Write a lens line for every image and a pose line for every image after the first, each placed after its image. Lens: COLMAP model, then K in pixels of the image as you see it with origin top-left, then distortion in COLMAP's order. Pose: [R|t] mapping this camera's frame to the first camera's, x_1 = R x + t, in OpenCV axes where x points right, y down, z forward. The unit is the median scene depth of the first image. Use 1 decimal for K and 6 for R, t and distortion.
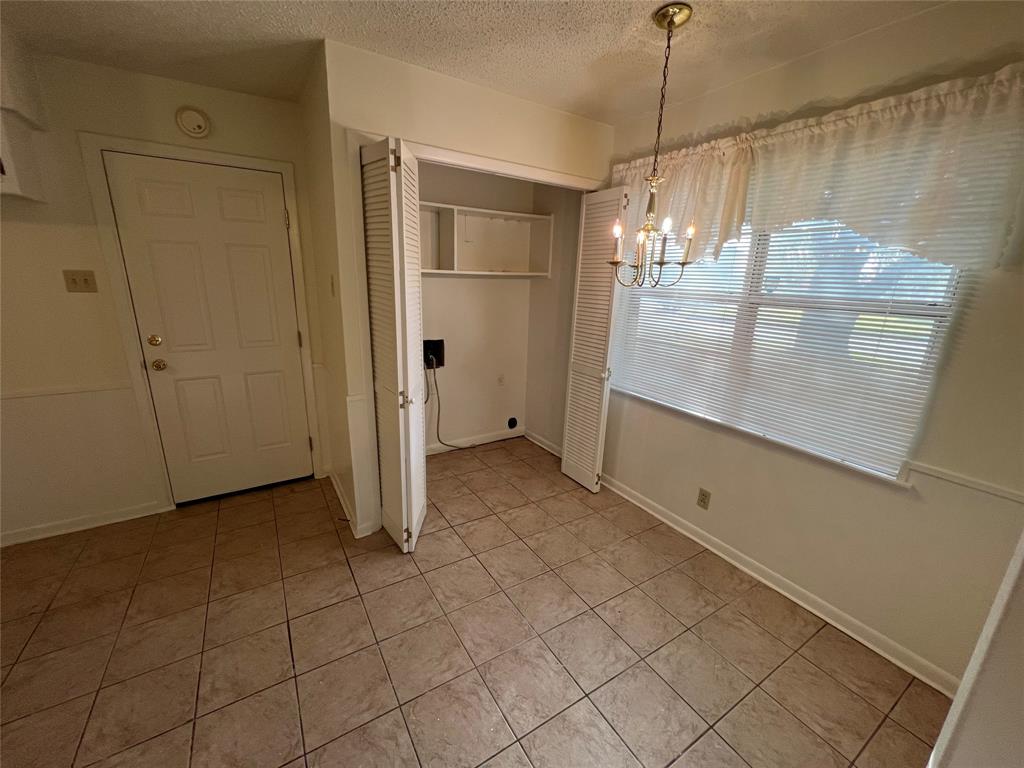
lens RADIAL K [[410.0, 0, 512.0], [0, 410.0, 384.0], [0, 0, 1]] dist [-0.055366, -0.000165]
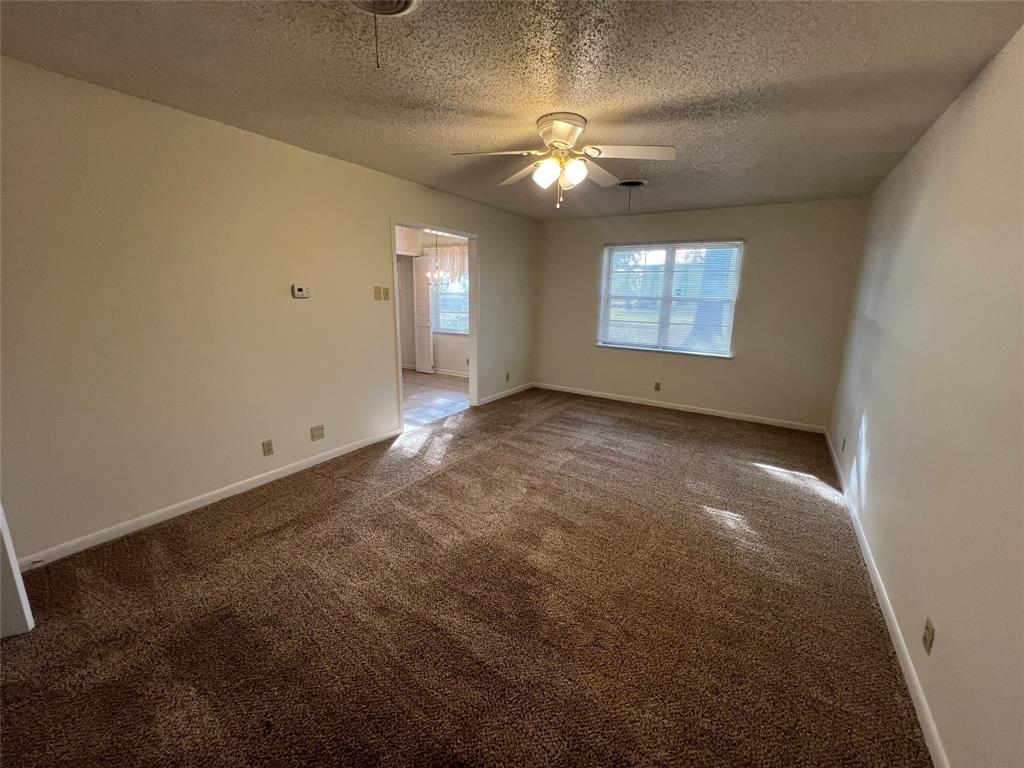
lens RADIAL K [[410.0, 0, 512.0], [0, 410.0, 384.0], [0, 0, 1]] dist [-0.055366, -0.000165]
pose [[0.902733, -0.120064, 0.413107, -0.450806], [0.136639, 0.990563, -0.010692, 0.478213], [-0.407925, 0.066099, 0.910620, -1.674606]]
